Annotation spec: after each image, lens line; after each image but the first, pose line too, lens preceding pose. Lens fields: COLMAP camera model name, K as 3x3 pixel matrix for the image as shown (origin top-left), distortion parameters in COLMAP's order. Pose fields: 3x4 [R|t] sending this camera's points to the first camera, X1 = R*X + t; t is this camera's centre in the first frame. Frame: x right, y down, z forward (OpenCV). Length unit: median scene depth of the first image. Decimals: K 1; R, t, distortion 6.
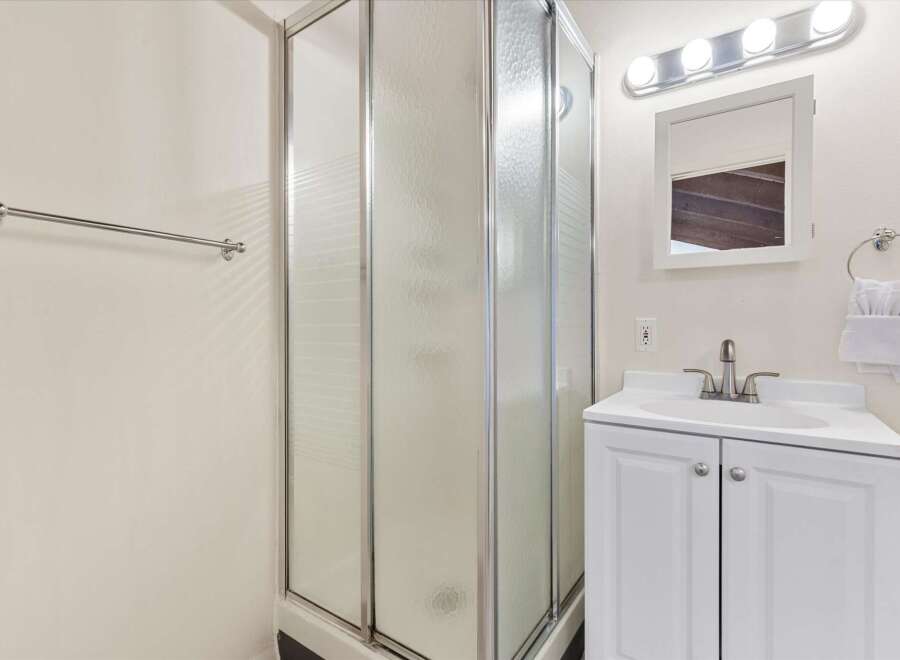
lens RADIAL K [[444.1, 0, 452.9], [0, 444.1, 331.4], [0, 0, 1]] dist [0.001250, -0.000426]
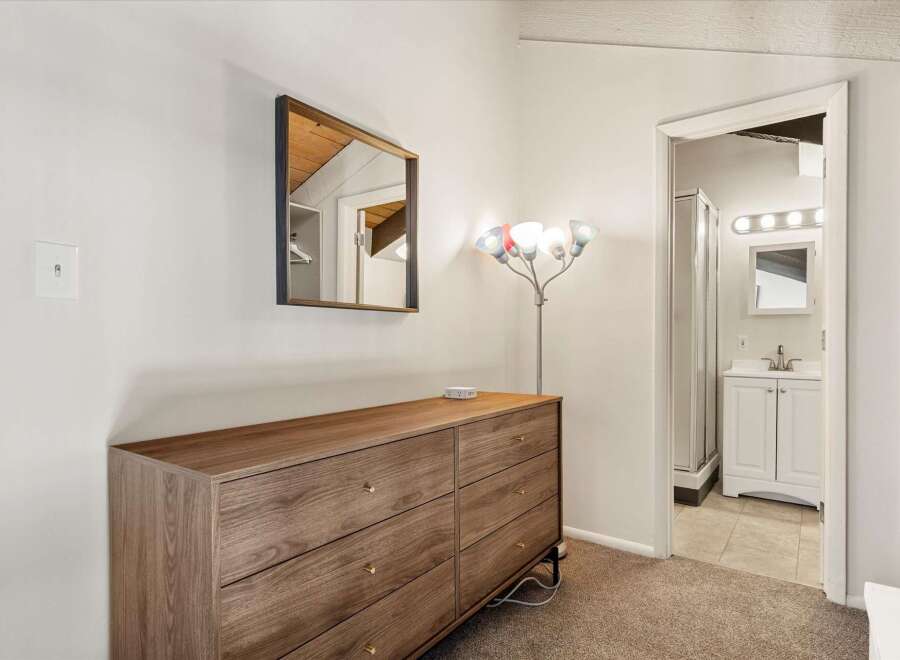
lens RADIAL K [[545.7, 0, 446.4], [0, 545.7, 330.4], [0, 0, 1]] dist [0.003947, -0.001461]
pose [[0.999830, 0.018059, -0.003683, -1.163884], [-0.018131, 0.999618, -0.020836, 0.033157], [0.003305, 0.020899, 0.999776, -1.937408]]
